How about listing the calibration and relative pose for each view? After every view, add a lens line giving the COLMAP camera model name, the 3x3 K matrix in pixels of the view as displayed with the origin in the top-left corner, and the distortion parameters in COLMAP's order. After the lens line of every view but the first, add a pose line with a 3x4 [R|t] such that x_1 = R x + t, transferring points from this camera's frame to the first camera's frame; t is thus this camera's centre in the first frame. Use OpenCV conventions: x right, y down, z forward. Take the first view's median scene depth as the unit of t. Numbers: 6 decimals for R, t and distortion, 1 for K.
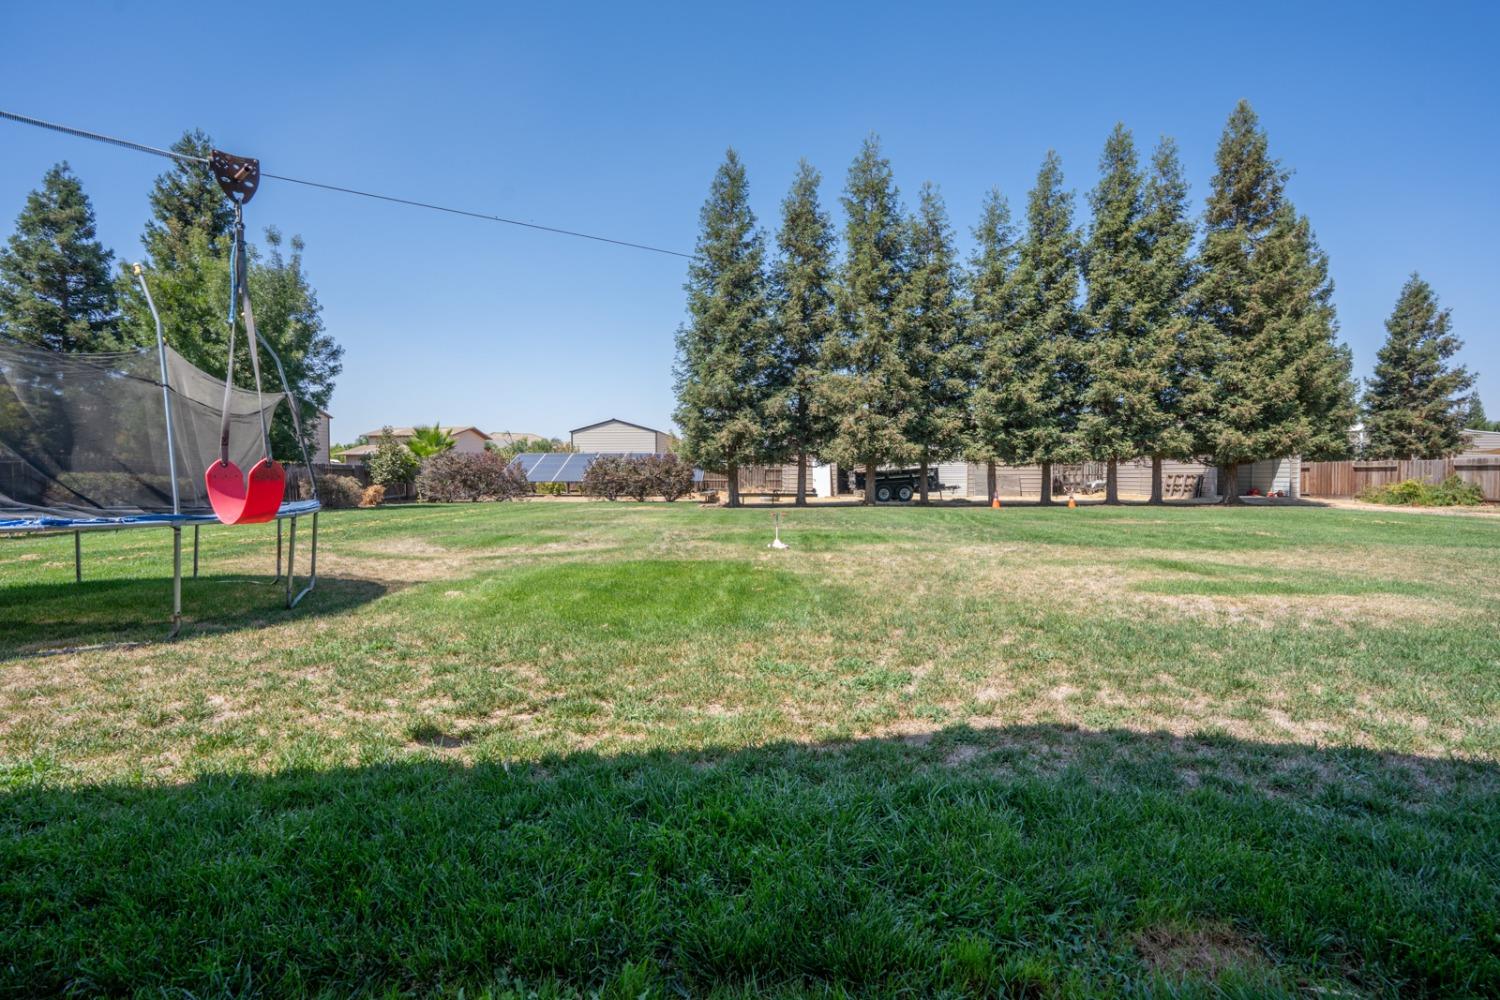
lens RADIAL K [[725.7, 0, 766.9], [0, 725.7, 498.9], [0, 0, 1]] dist [-0.049806, 0.015951]
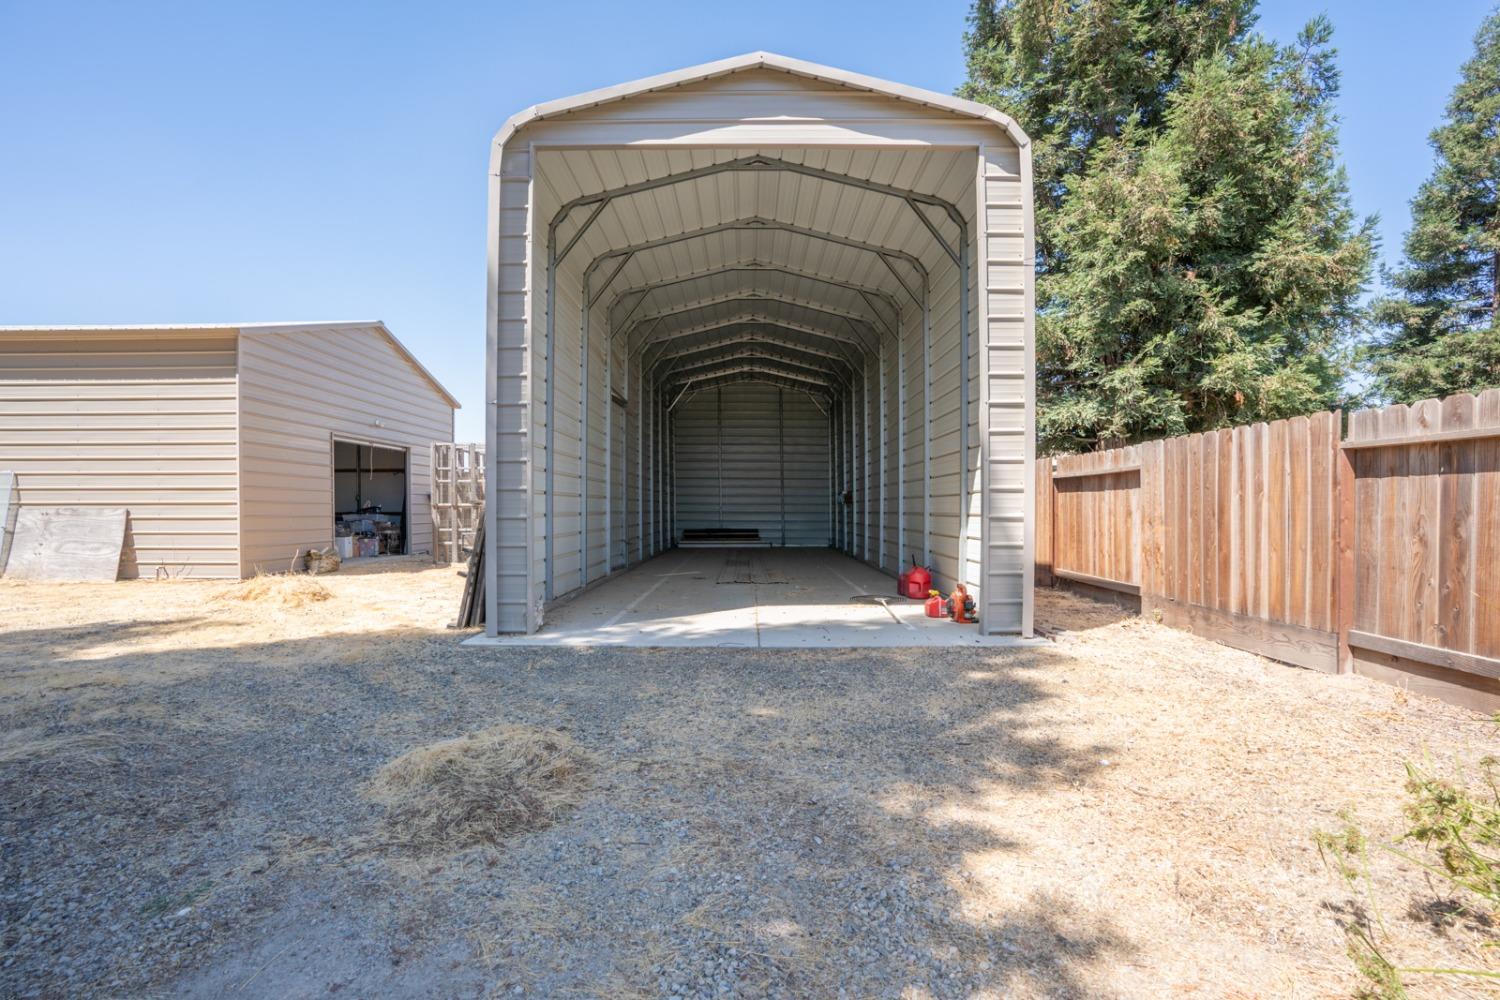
lens RADIAL K [[725.7, 0, 749.0], [0, 725.7, 508.3], [0, 0, 1]] dist [-0.049806, 0.015951]
pose [[0.999728, 0.004169, -0.022945, 0.518224], [-0.004869, 0.999521, -0.030573, -0.019987], [0.022807, 0.030676, 0.999269, 0.621541]]
